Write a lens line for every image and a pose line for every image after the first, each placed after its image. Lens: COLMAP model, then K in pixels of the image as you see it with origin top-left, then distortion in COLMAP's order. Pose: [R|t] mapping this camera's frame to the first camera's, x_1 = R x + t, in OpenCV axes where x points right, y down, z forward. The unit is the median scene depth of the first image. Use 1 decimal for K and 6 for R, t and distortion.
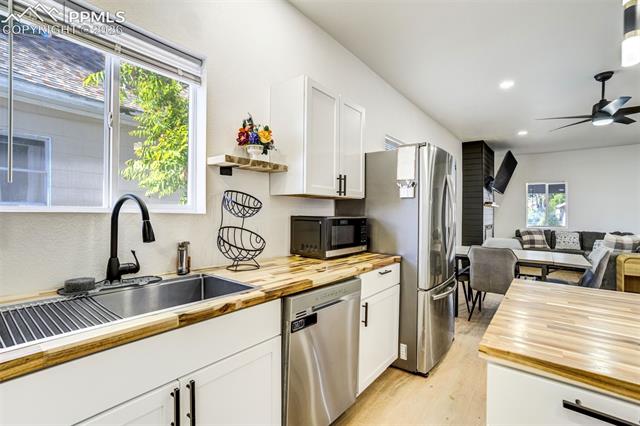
lens RADIAL K [[300.6, 0, 320.0], [0, 300.6, 213.0], [0, 0, 1]] dist [-0.017609, 0.001586]
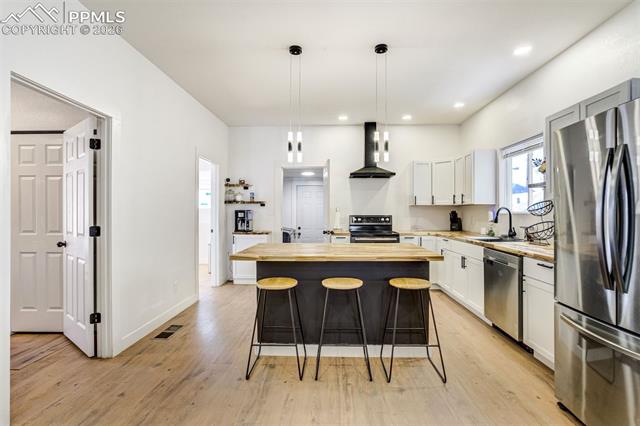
lens RADIAL K [[295.7, 0, 311.3], [0, 295.7, 212.2], [0, 0, 1]] dist [-0.055325, 0.022687]
pose [[-0.833252, -0.008513, -0.552828, 1.442354], [-0.007430, 0.999964, -0.004199, 0.009365], [0.552843, 0.000609, -0.833285, 1.332141]]
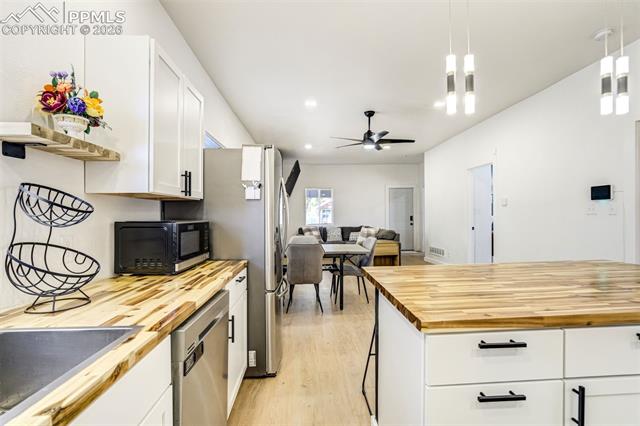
lens RADIAL K [[300.6, 0, 320.0], [0, 300.6, 213.0], [0, 0, 1]] dist [-0.017609, 0.001586]
pose [[0.759984, -0.017607, 0.649703, -0.189740], [0.024525, 0.999698, -0.001596, 0.000773], [-0.649479, 0.017147, 0.760186, 0.125611]]
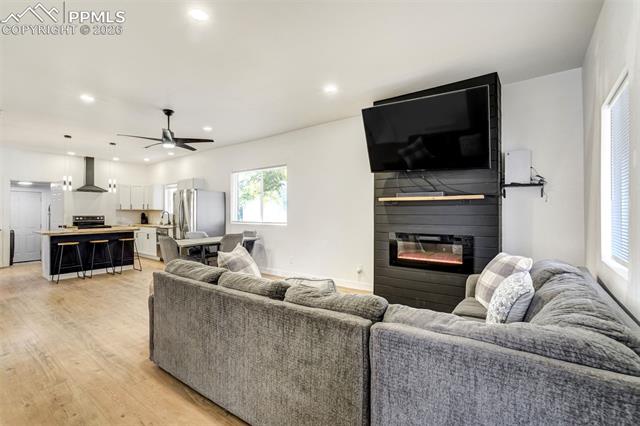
lens RADIAL K [[296.1, 0, 305.3], [0, 296.1, 211.4], [0, 0, 1]] dist [-0.023934, 0.000390]
pose [[-0.025547, -0.012941, -0.999590, 3.425466], [-0.000478, 0.999916, -0.012933, 0.015720], [0.999674, 0.000148, -0.025551, 2.487030]]
